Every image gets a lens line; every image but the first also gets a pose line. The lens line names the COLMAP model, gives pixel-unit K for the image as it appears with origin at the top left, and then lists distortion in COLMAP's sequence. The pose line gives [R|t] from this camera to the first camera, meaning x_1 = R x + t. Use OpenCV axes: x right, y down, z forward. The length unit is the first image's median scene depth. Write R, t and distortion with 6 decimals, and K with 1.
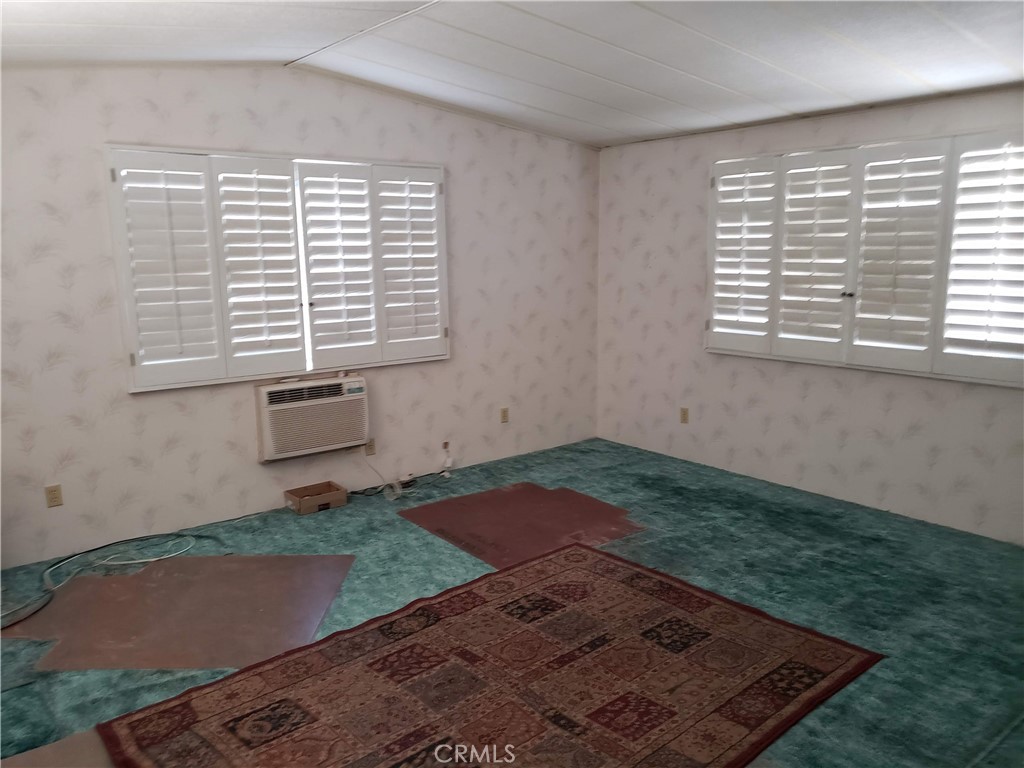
lens RADIAL K [[812.5, 0, 518.2], [0, 812.5, 386.6], [0, 0, 1]] dist [0.019487, 0.020165]
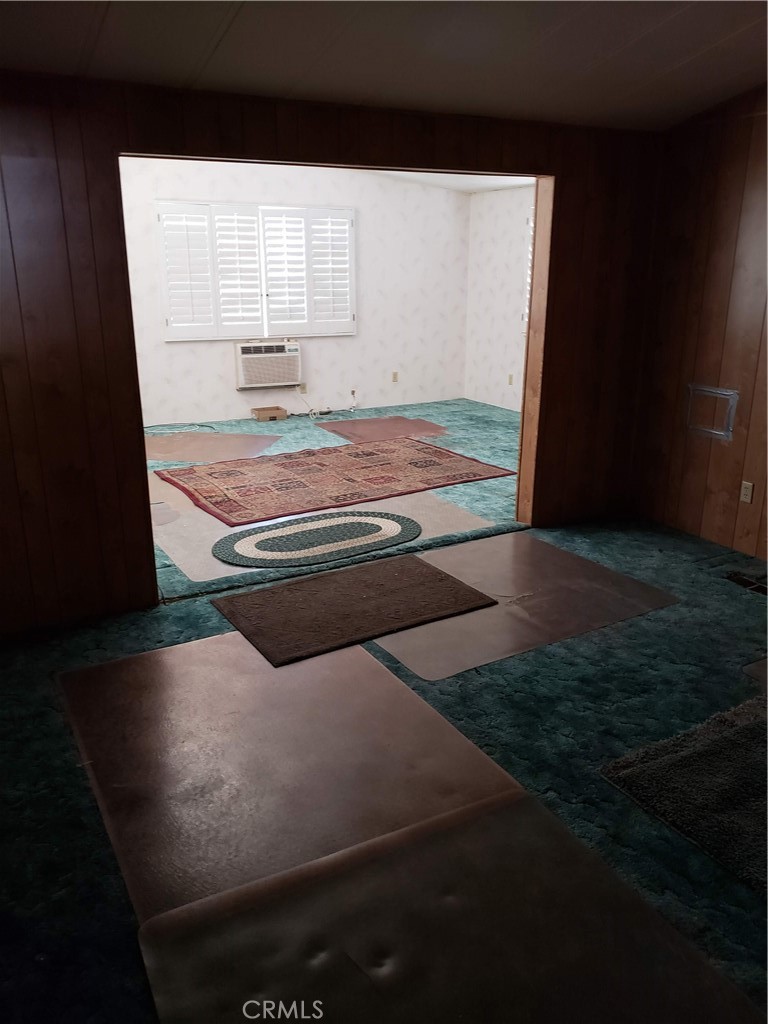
lens RADIAL K [[812.5, 0, 378.7], [0, 812.5, 512.9], [0, 0, 1]] dist [0.019487, 0.020165]
pose [[0.984046, 0.068260, -0.164298, 0.268468], [-0.046004, 0.989689, 0.135646, 0.101124], [0.171863, -0.125923, 0.977040, -0.636224]]
